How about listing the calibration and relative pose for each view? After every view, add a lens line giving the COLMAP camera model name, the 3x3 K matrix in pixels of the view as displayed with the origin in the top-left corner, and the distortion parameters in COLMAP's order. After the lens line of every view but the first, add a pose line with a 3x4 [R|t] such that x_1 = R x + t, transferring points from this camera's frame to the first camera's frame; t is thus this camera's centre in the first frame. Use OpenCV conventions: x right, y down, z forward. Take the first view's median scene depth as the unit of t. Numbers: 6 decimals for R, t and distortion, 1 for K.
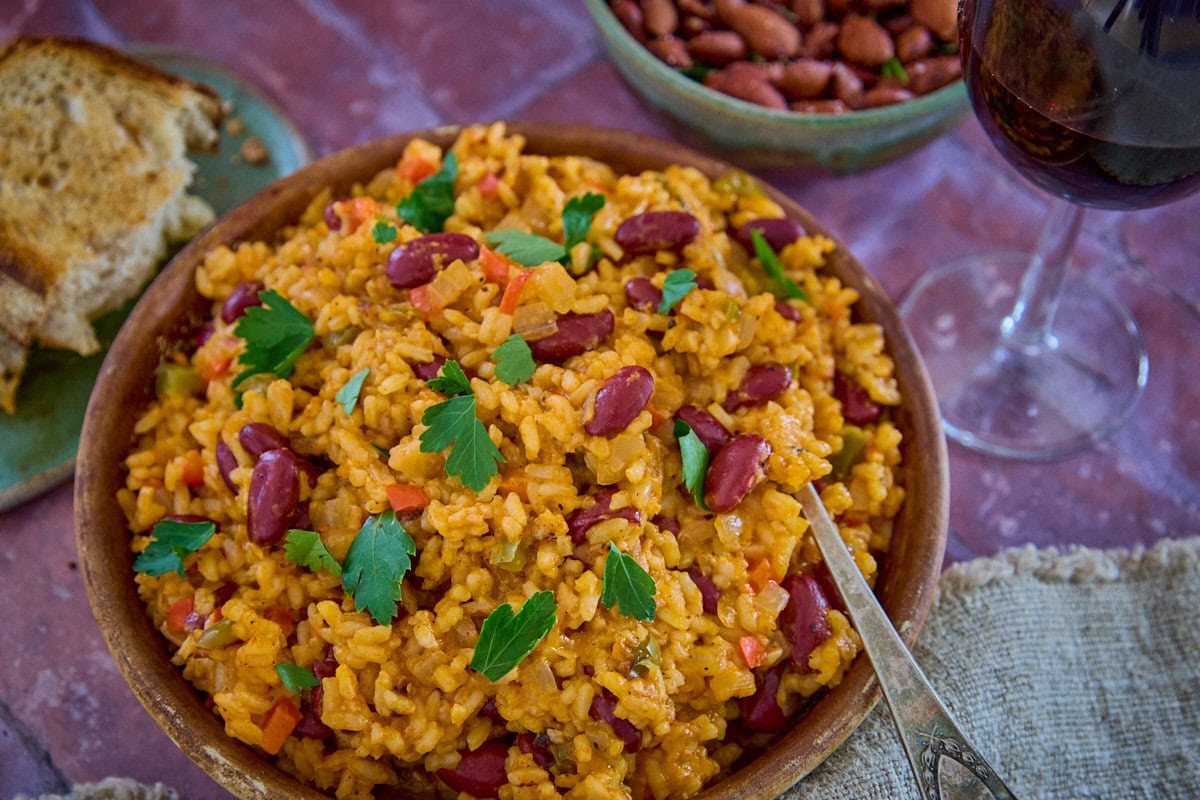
lens RADIAL K [[2119.9, 0, 600.0], [0, 2119.9, 400.0], [0, 0, 1]] dist [0.035936, 0.340389]
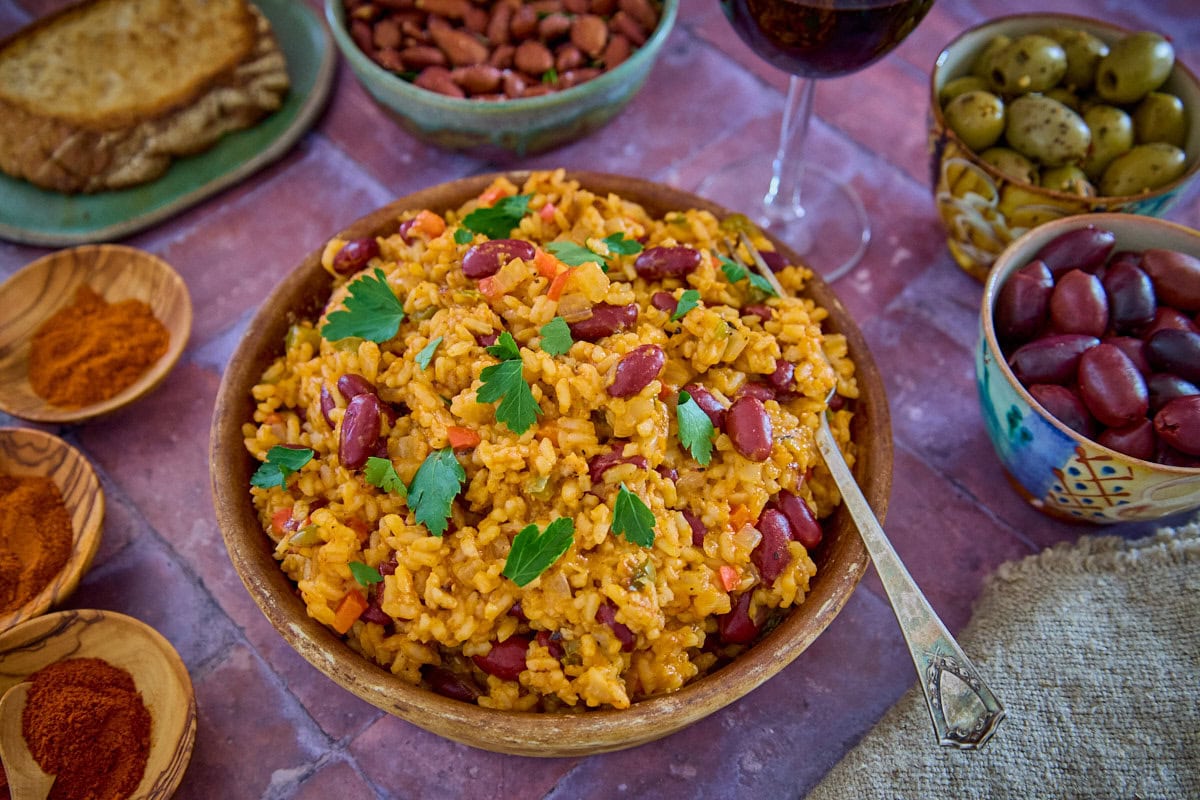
lens RADIAL K [[1370.3, 0, 600.0], [0, 1370.3, 400.0], [0, 0, 1]] dist [-0.010822, -0.016115]
pose [[0.997478, 0.063398, -0.031906, 0.014739], [-0.064638, 0.997128, -0.039457, 0.050611], [0.029313, 0.041420, 0.998712, 0.188198]]
